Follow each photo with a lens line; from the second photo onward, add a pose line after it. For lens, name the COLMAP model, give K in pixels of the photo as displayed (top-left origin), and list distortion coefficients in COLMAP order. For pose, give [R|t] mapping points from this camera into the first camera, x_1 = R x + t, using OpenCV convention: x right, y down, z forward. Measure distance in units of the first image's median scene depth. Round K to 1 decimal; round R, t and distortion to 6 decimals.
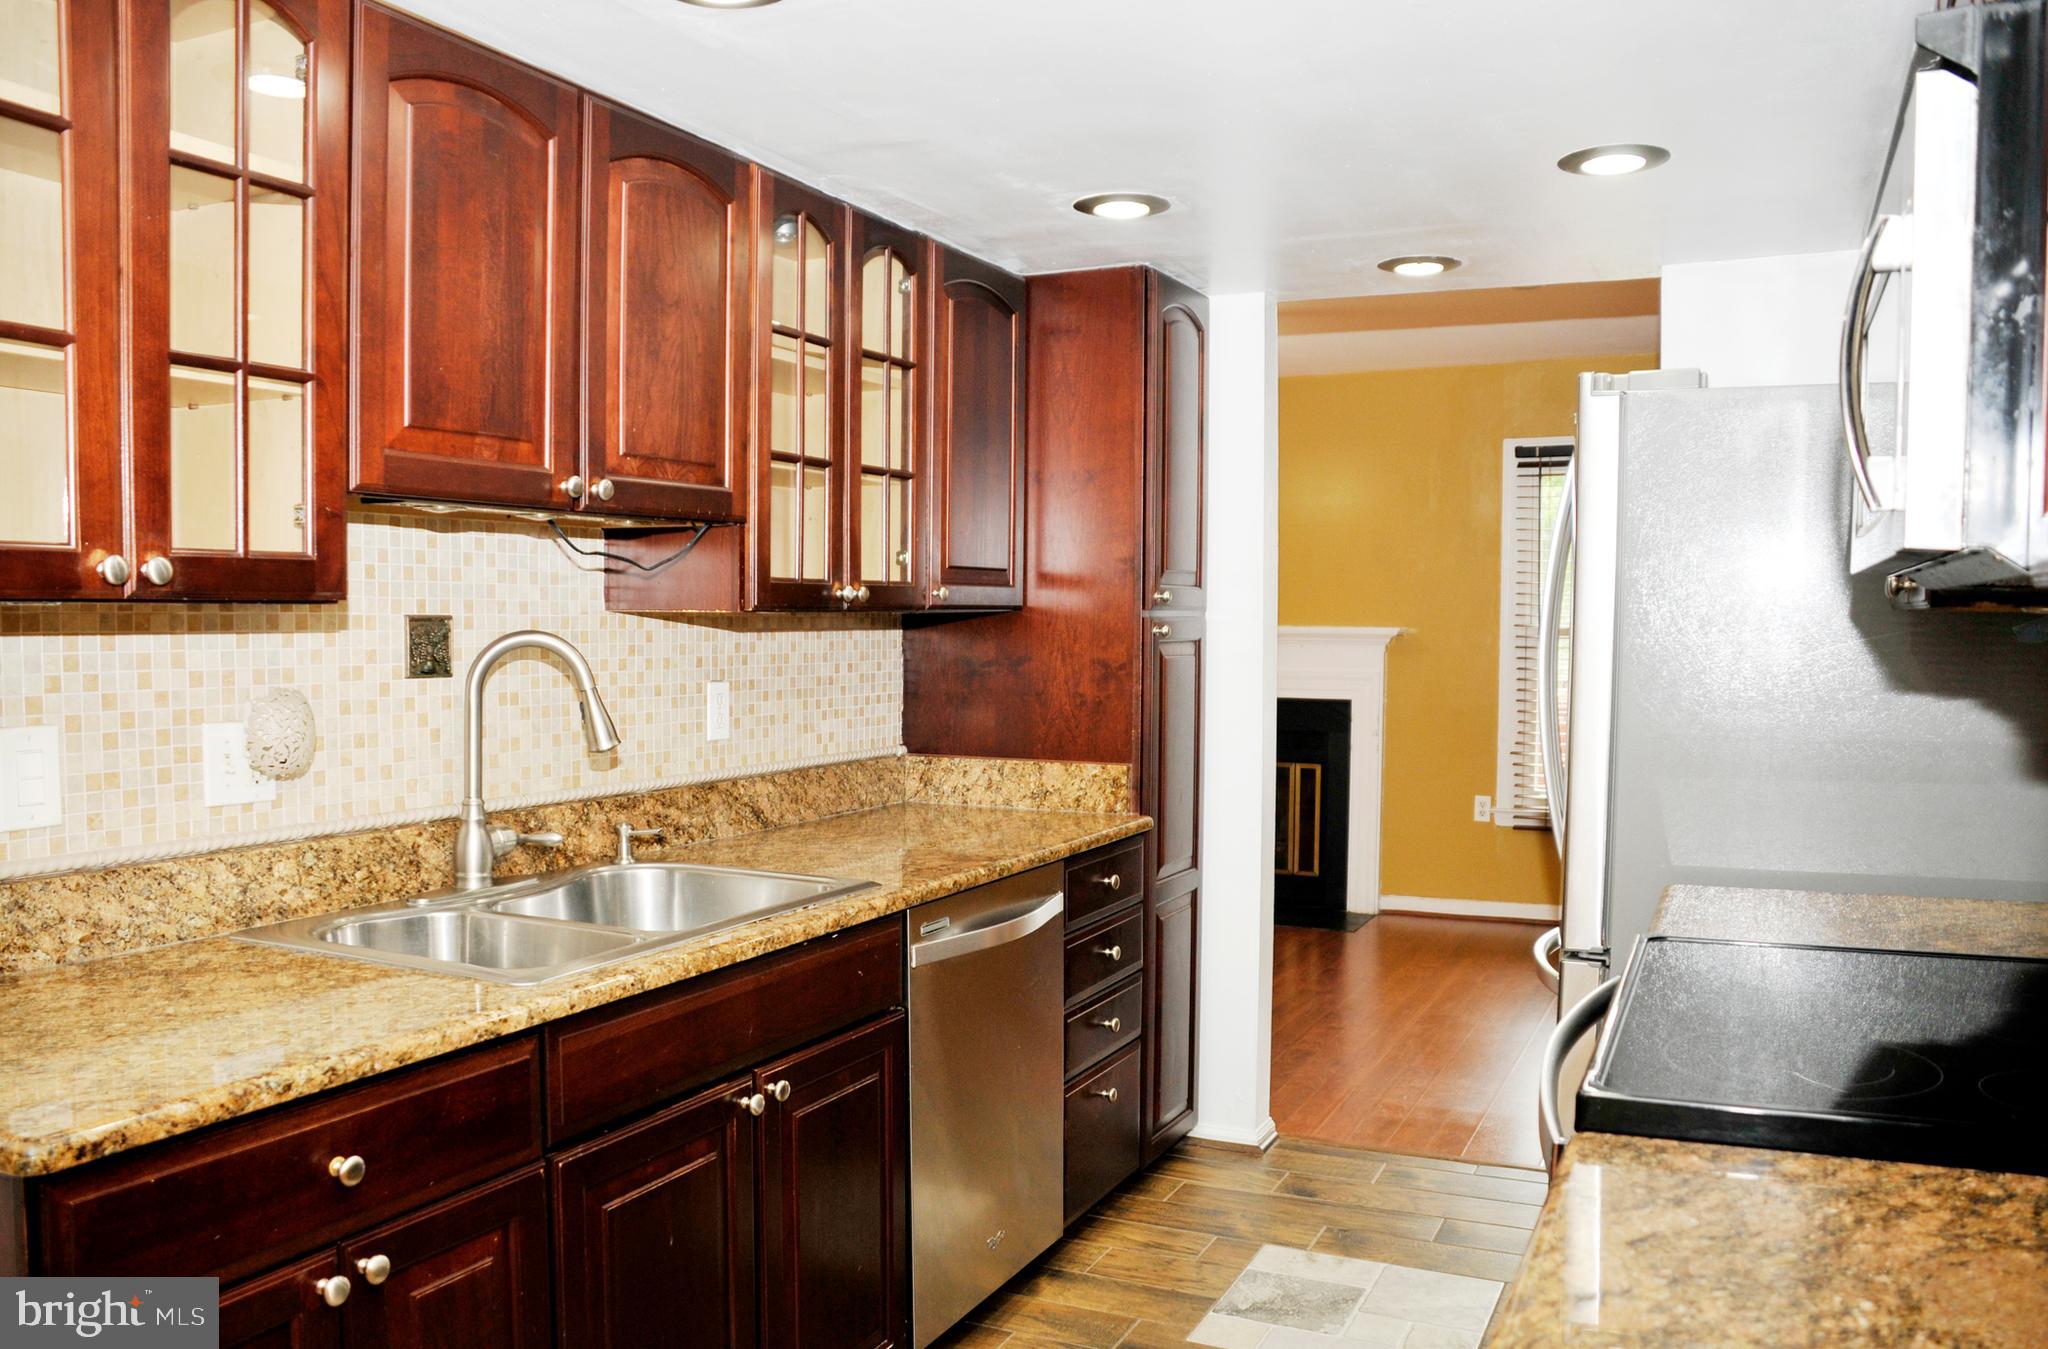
lens RADIAL K [[1584.4, 0, 1023.7], [0, 1584.4, 700.6], [0, 0, 1]] dist [-0.166712, 0.090989]
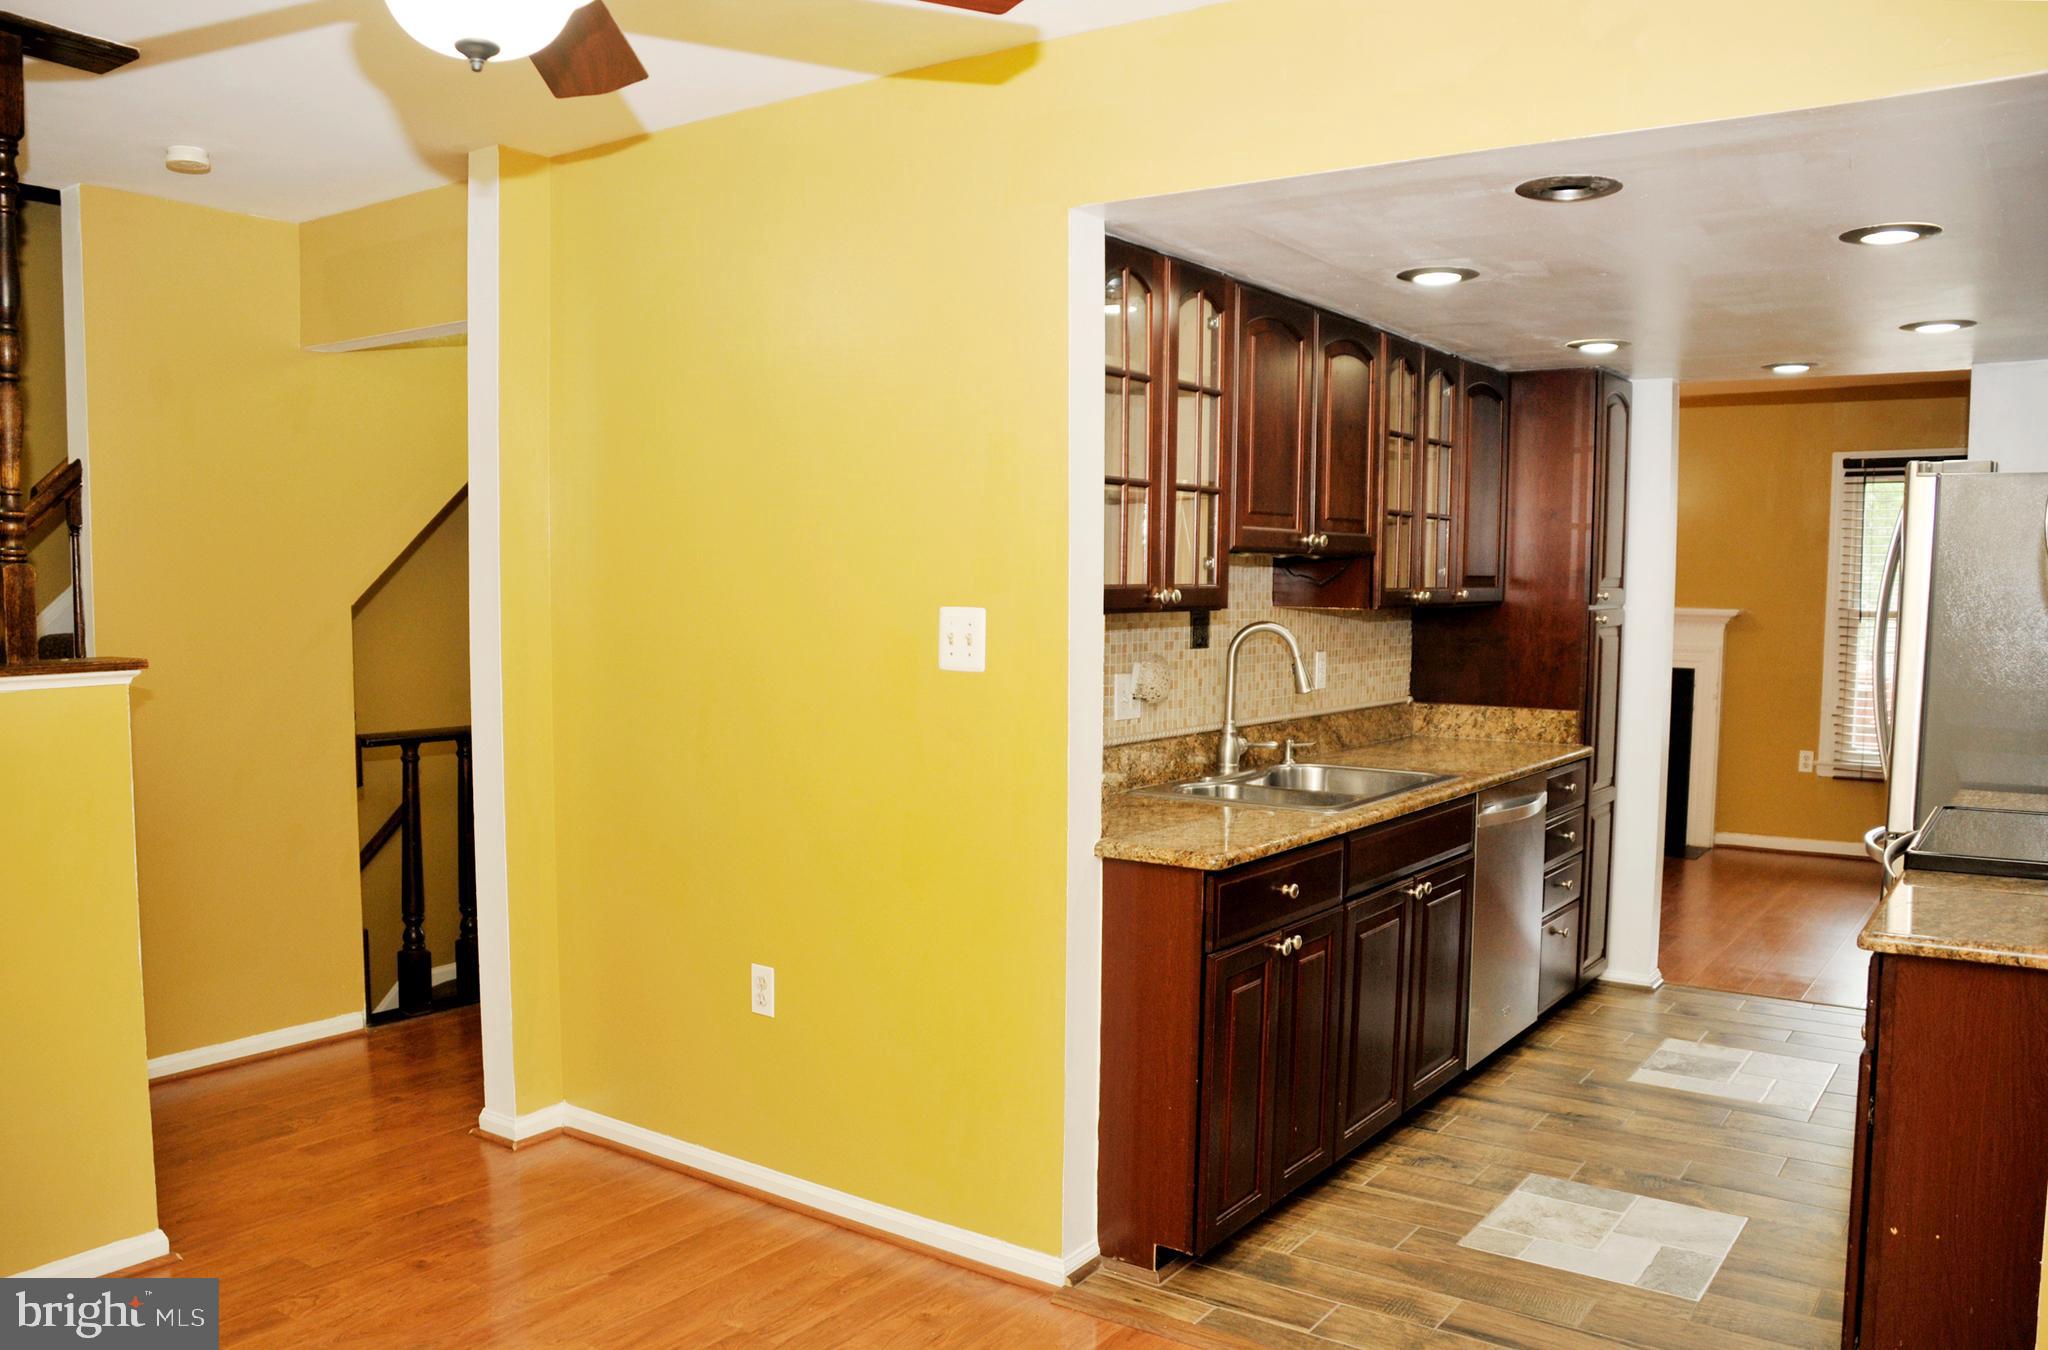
lens RADIAL K [[1567.3, 0, 1010.6], [0, 1567.3, 712.7], [0, 0, 1]] dist [-0.171956, 0.117225]
pose [[0.982793, 0.018259, -0.183803, -0.205592], [-0.012154, 0.999338, 0.034289, -0.000407], [0.184308, -0.031465, 0.982365, -0.537245]]
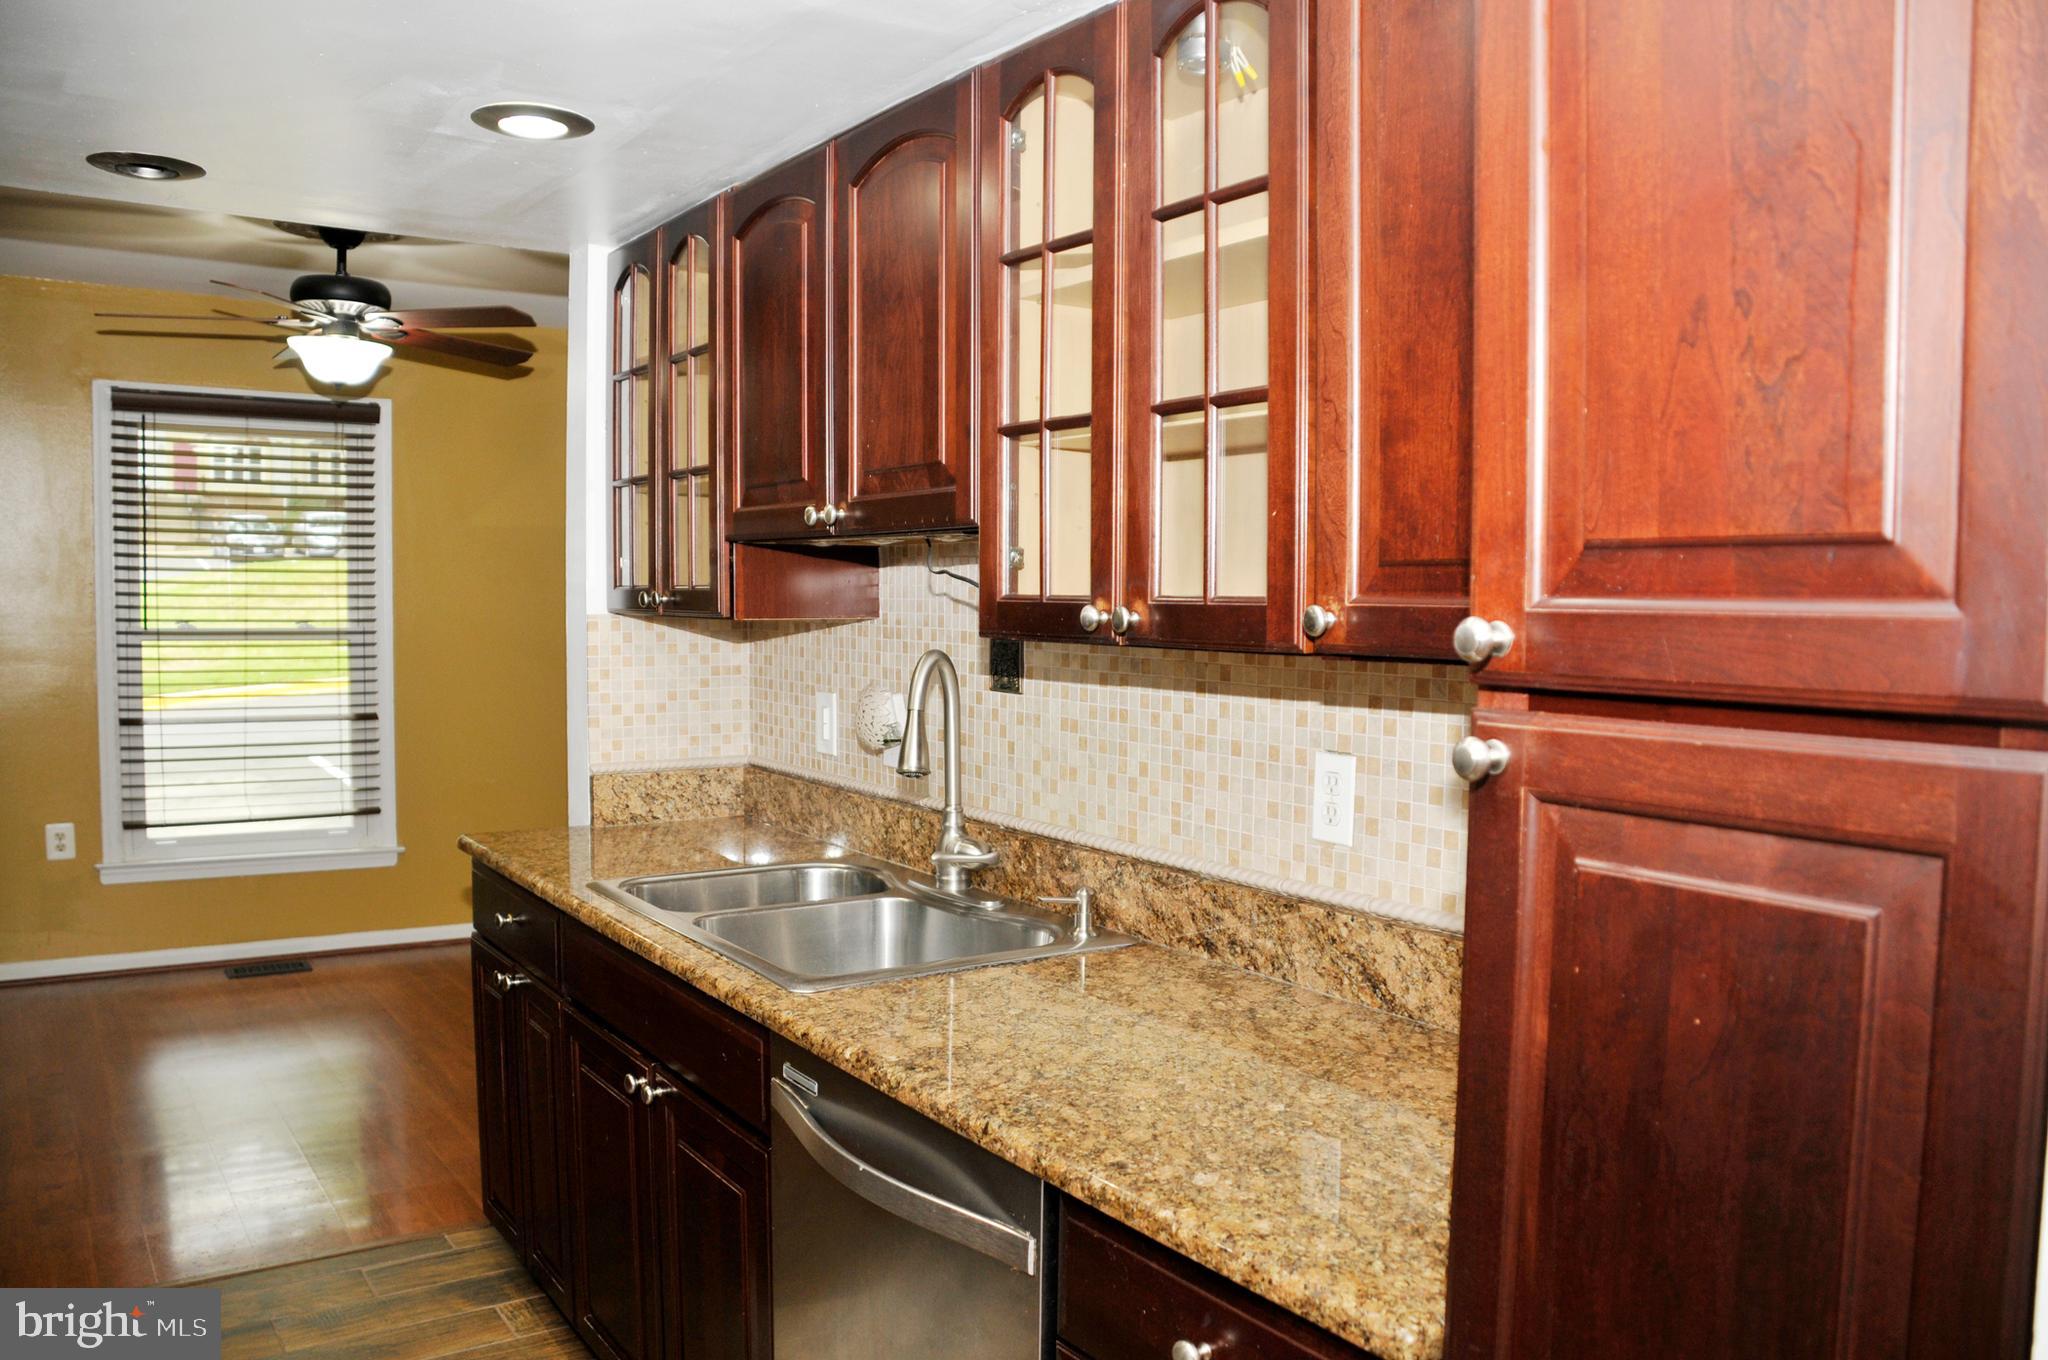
lens RADIAL K [[1558.6, 0, 1036.4], [0, 1558.6, 709.4], [0, 0, 1]] dist [-0.148335, 0.081817]
pose [[-0.492649, 0.053615, -0.868575, 0.405445], [-0.060262, 0.993602, 0.095513, -0.080823], [0.868139, 0.099396, -0.486266, 1.167107]]
